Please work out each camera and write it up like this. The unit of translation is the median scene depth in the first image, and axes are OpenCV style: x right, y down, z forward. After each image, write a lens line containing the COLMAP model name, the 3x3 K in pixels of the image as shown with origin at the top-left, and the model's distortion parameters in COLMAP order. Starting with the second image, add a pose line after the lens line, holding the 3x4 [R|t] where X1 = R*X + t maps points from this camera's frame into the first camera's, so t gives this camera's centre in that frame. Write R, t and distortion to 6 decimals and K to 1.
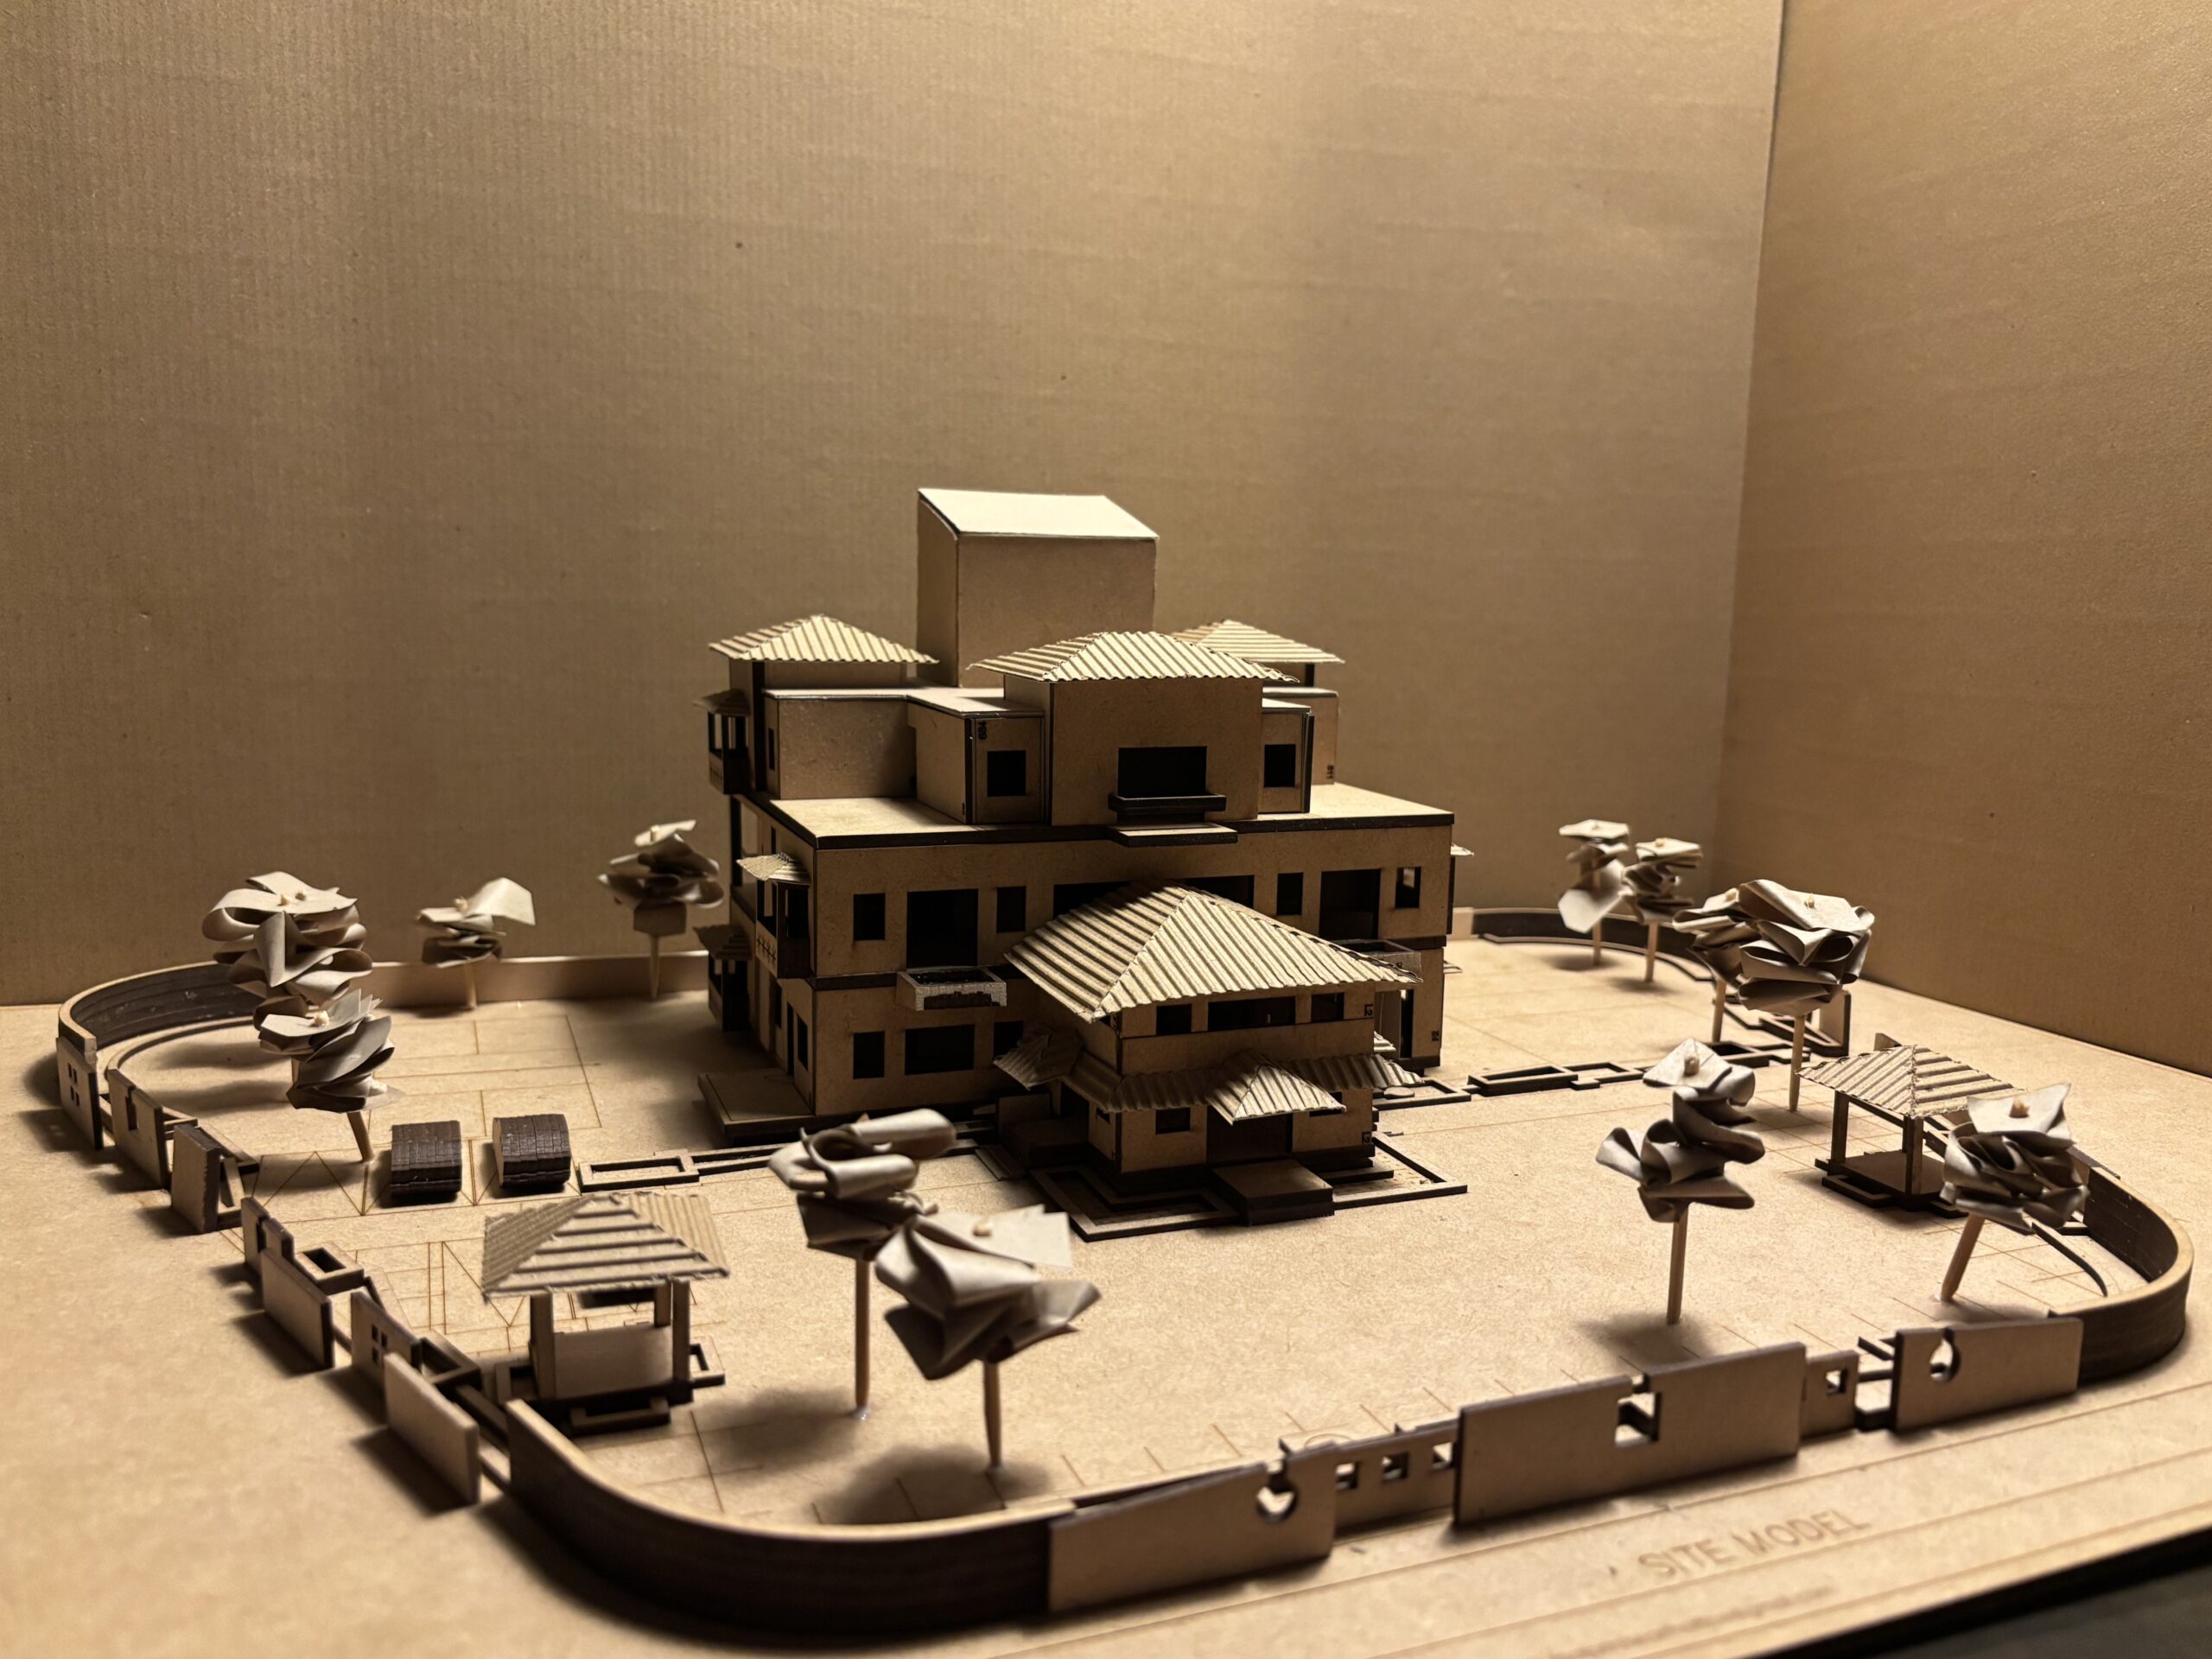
lens RADIAL K [[1722.6, 0, 1106.0], [0, 1722.6, 829.5], [0, 0, 1]] dist [0.012417, -0.007100]
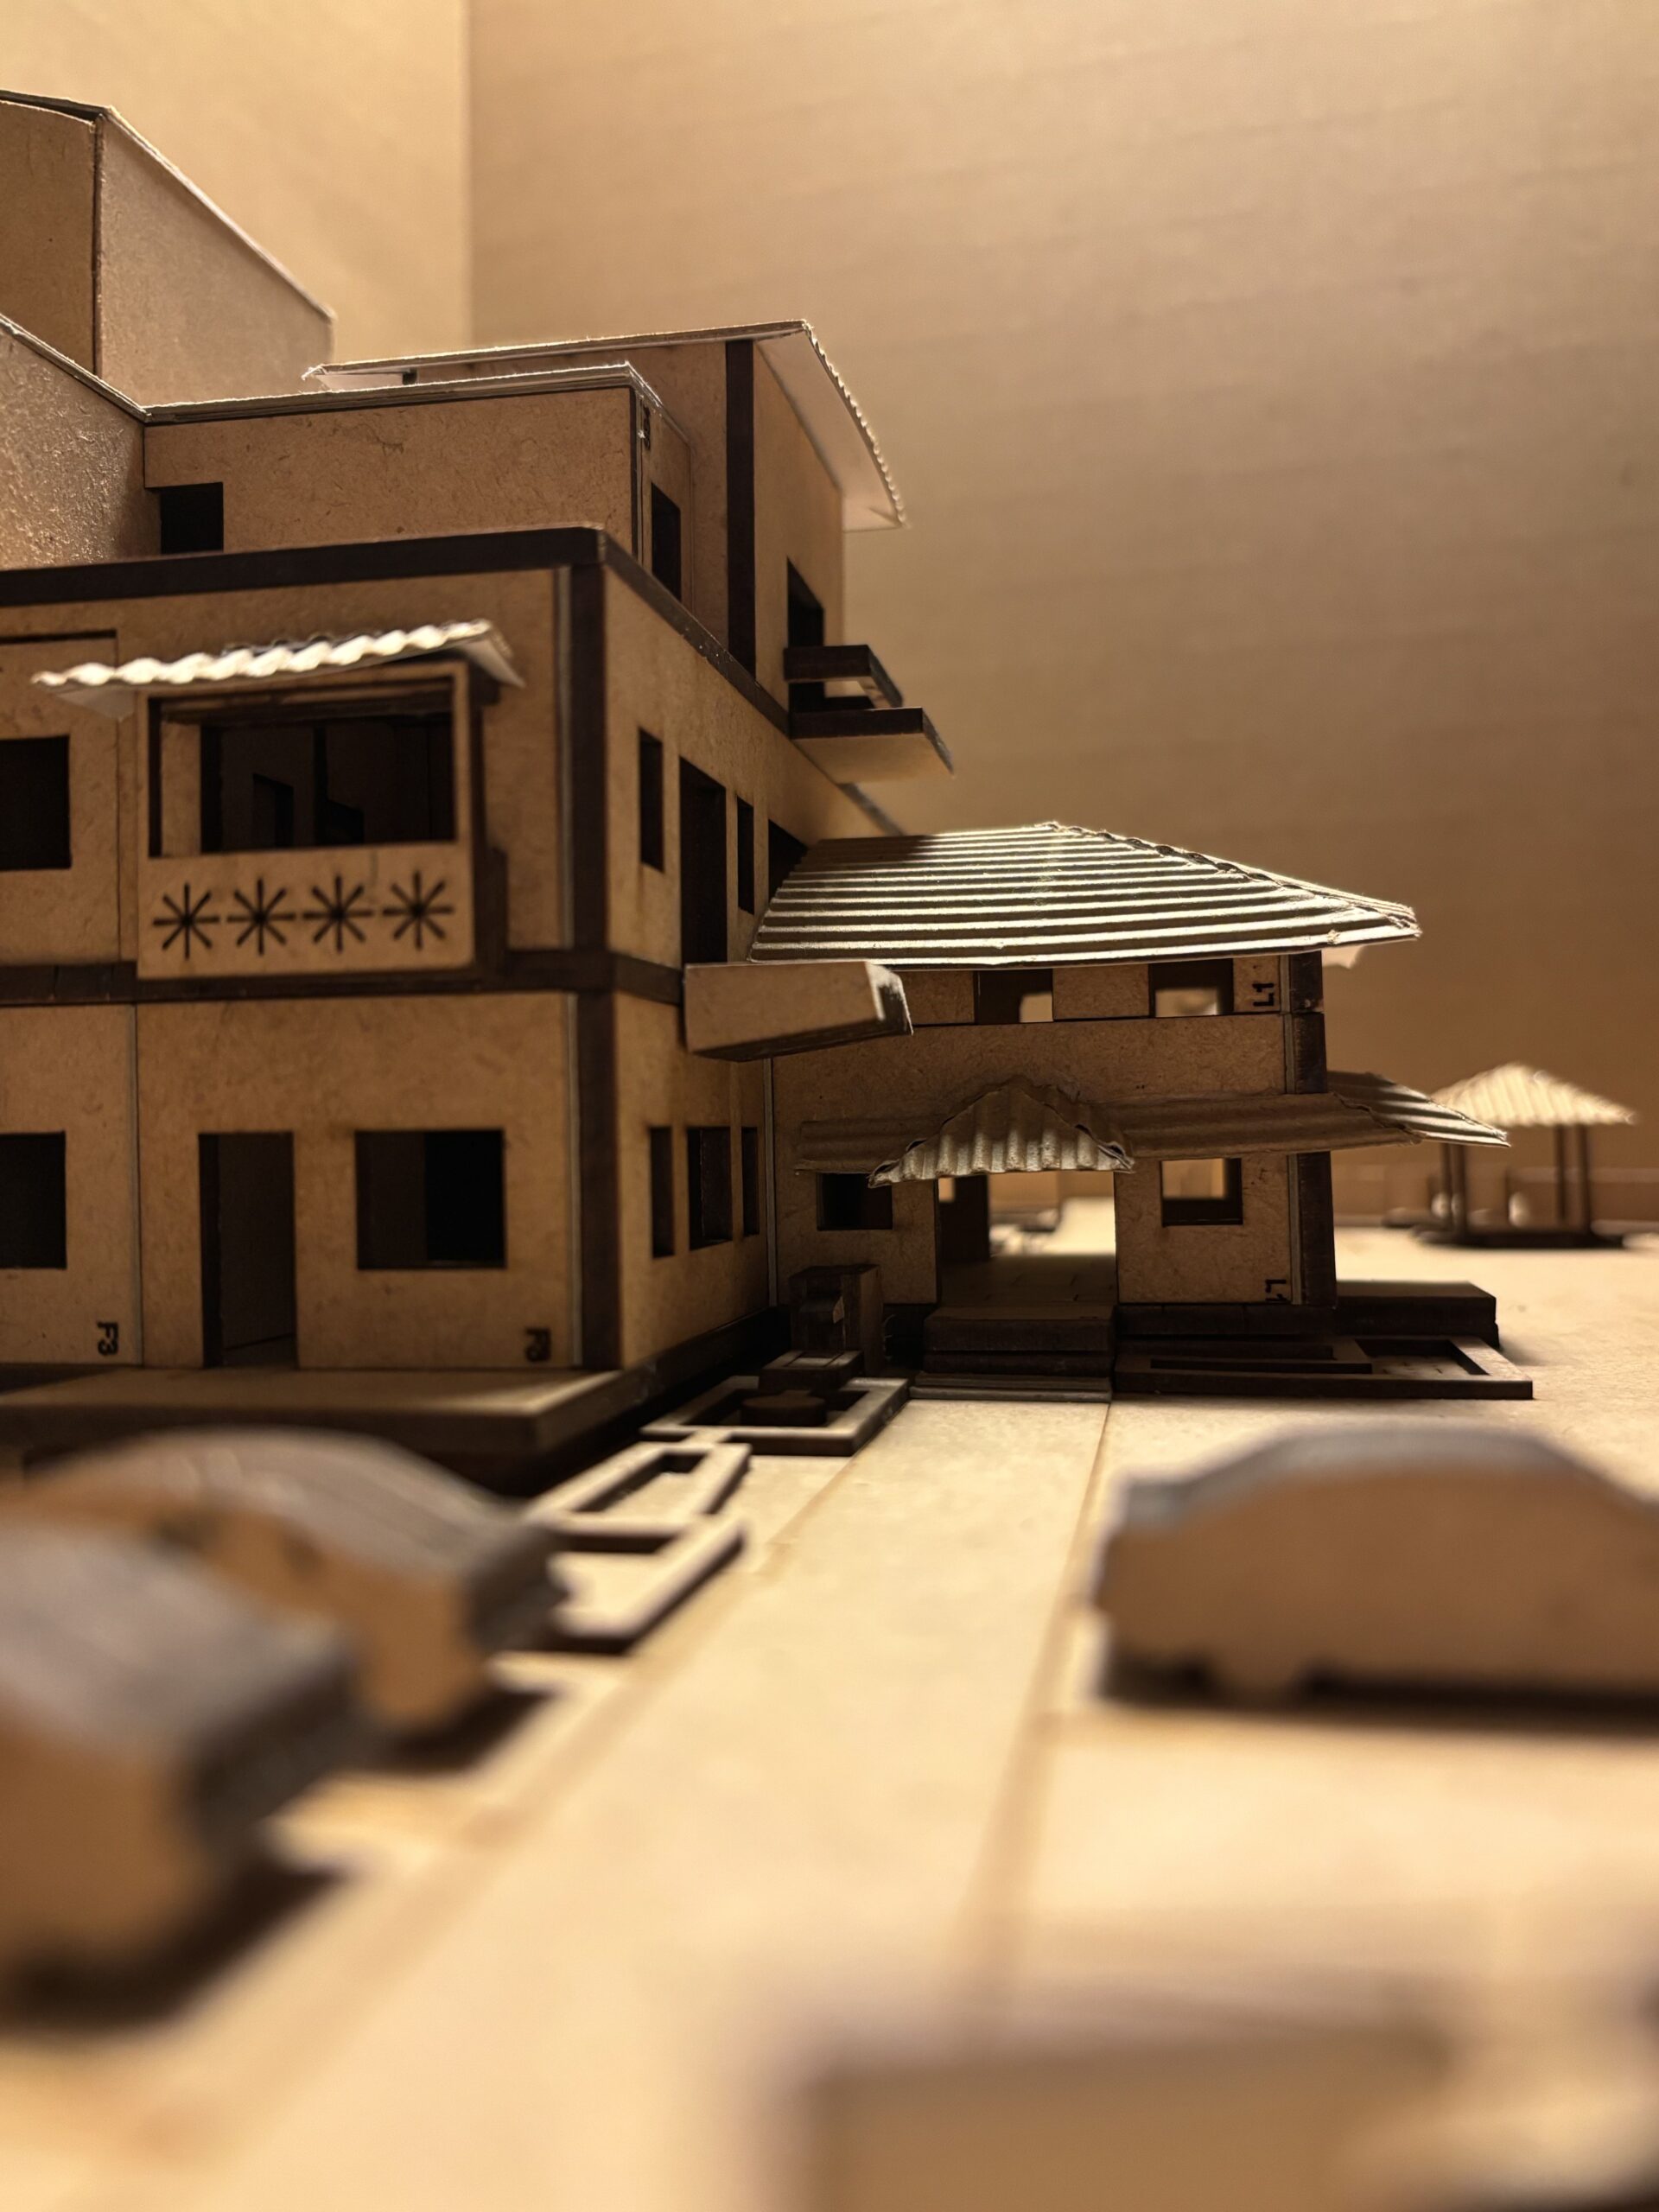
lens RADIAL K [[1842.0, 0, 829.5], [0, 1842.0, 1106.0], [0, 0, 1]] dist [0.040459, -0.058128]
pose [[0.530787, -0.025718, 0.847115, -0.469394], [0.152218, 0.986178, -0.065437, 0.152348], [-0.833724, 0.163679, 0.527365, 0.815865]]
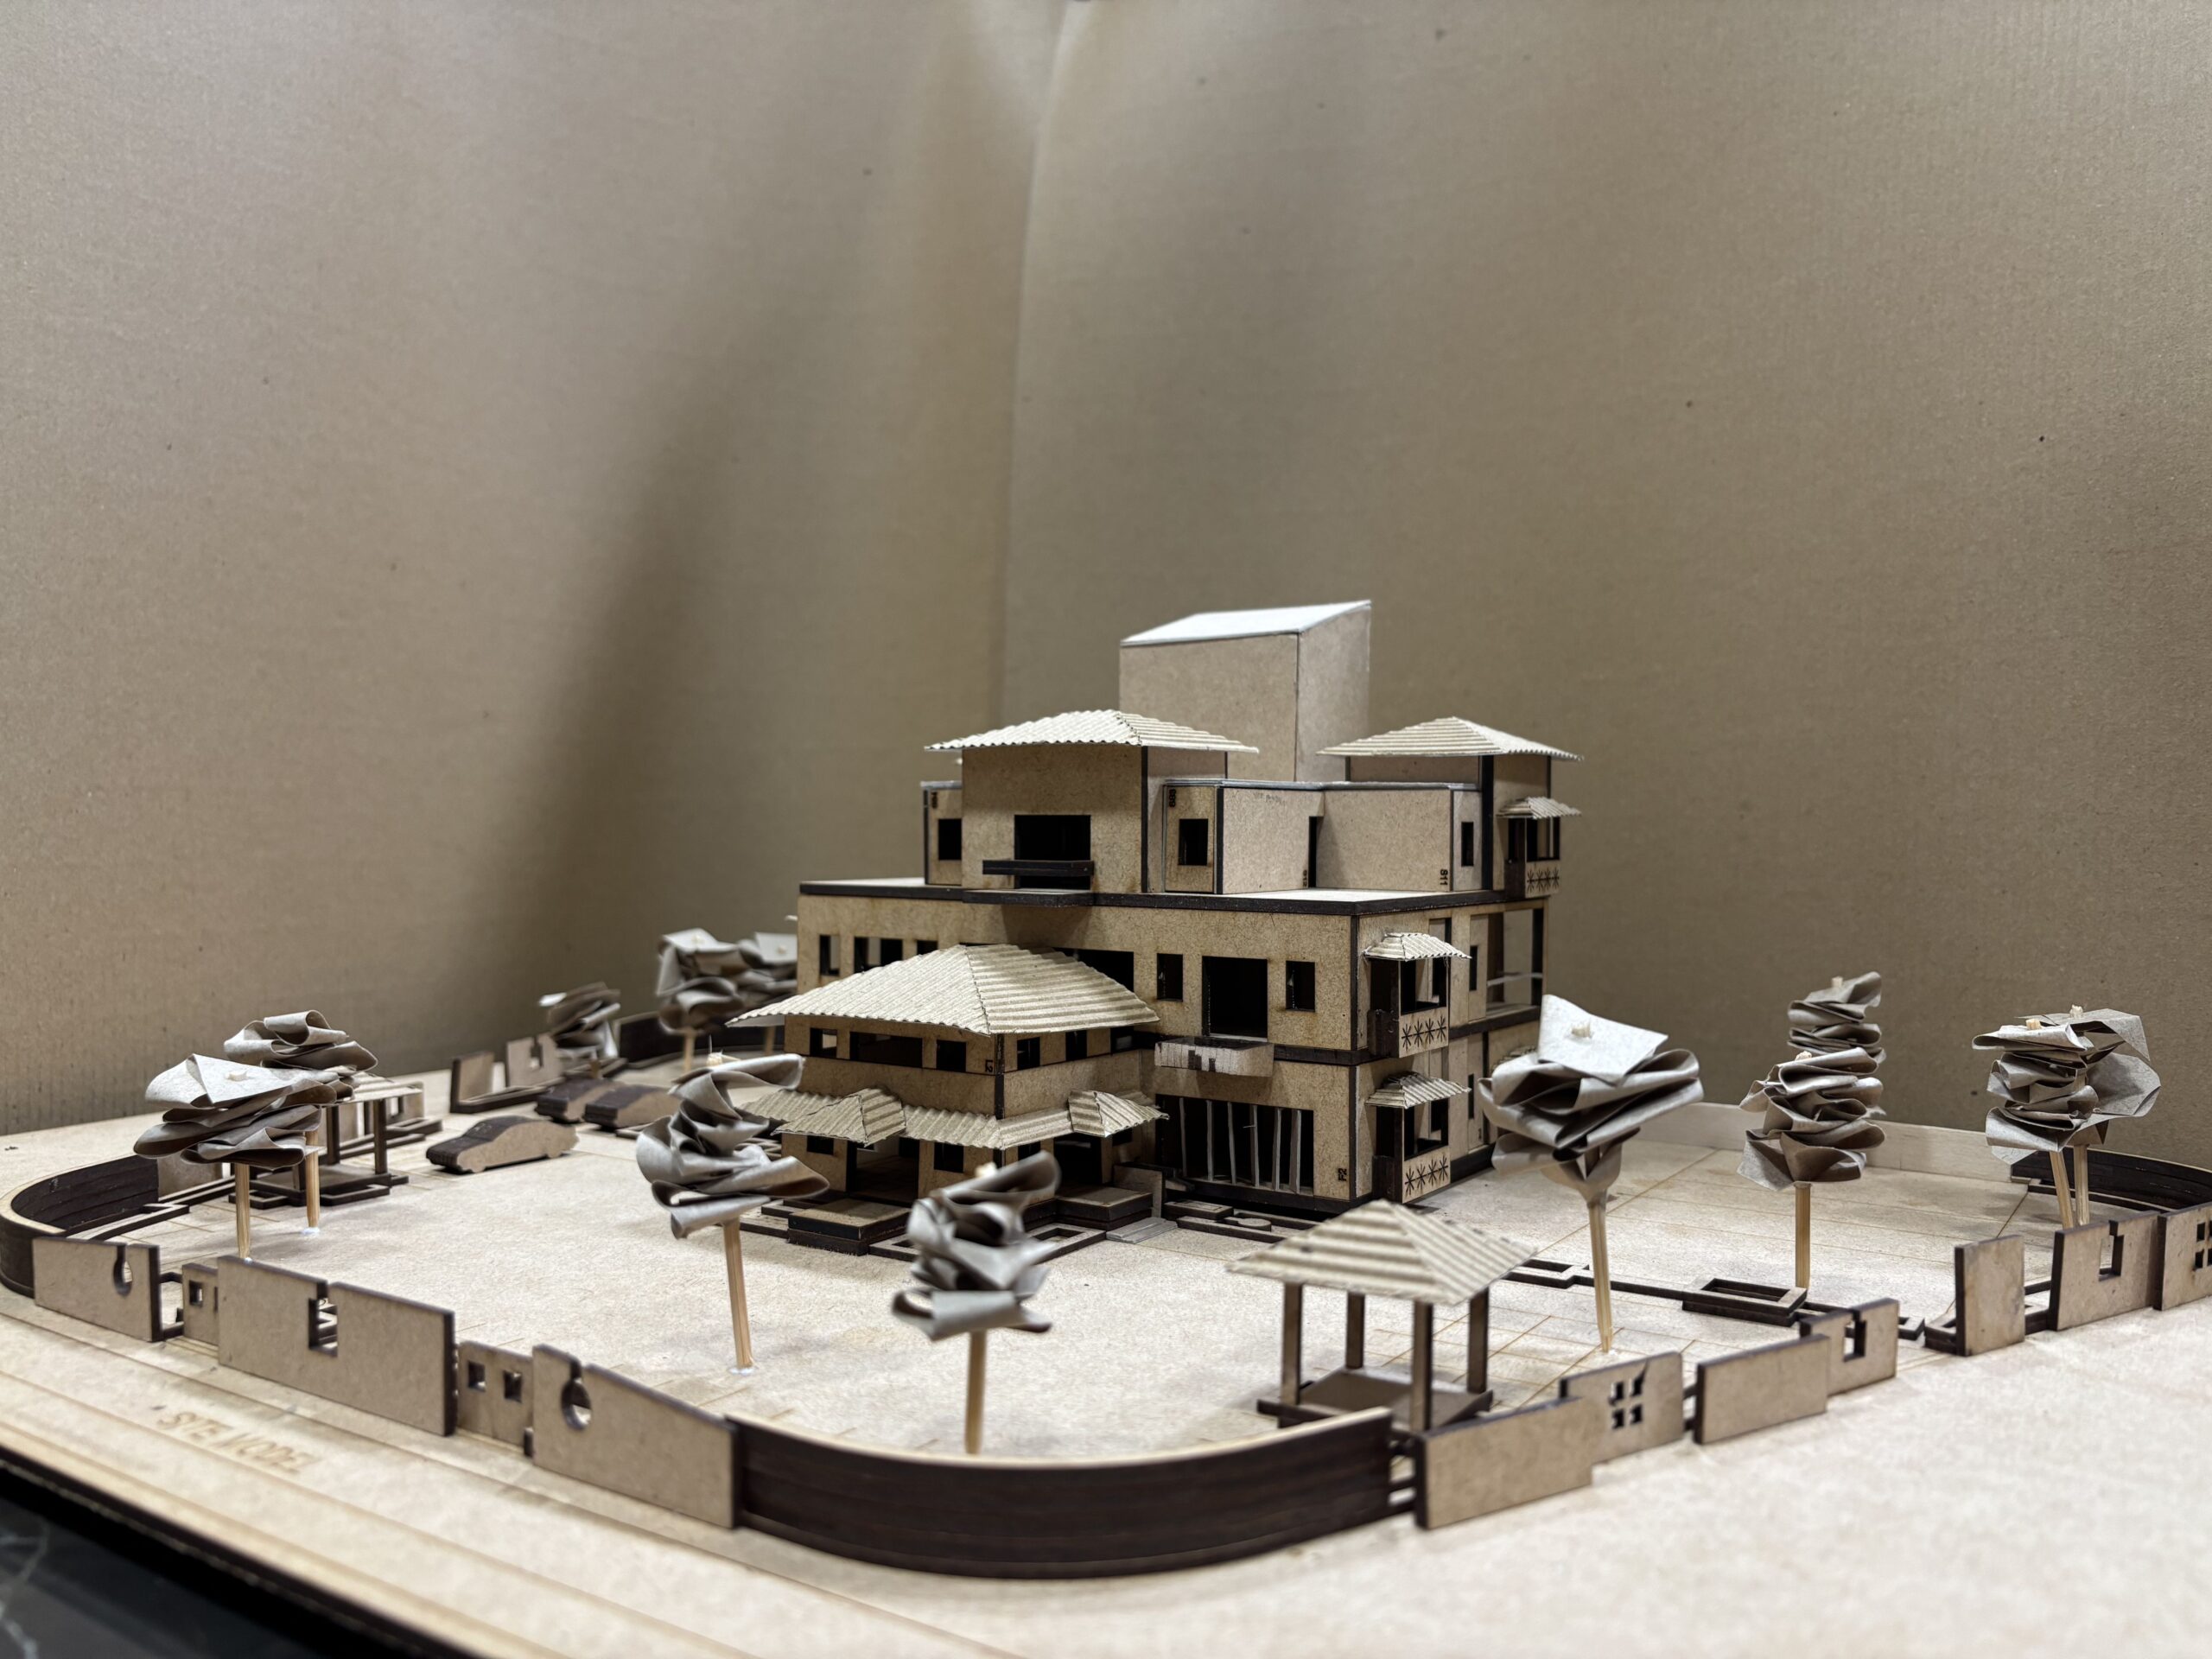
lens RADIAL K [[1712.7, 0, 1106.0], [0, 1712.7, 829.5], [0, 0, 1]] dist [0.185287, -0.512249]
pose [[0.560021, -0.010983, -0.828406, 0.992728], [-0.117651, 0.988724, -0.092643, 0.056657], [0.820082, 0.149345, 0.552414, 0.516757]]
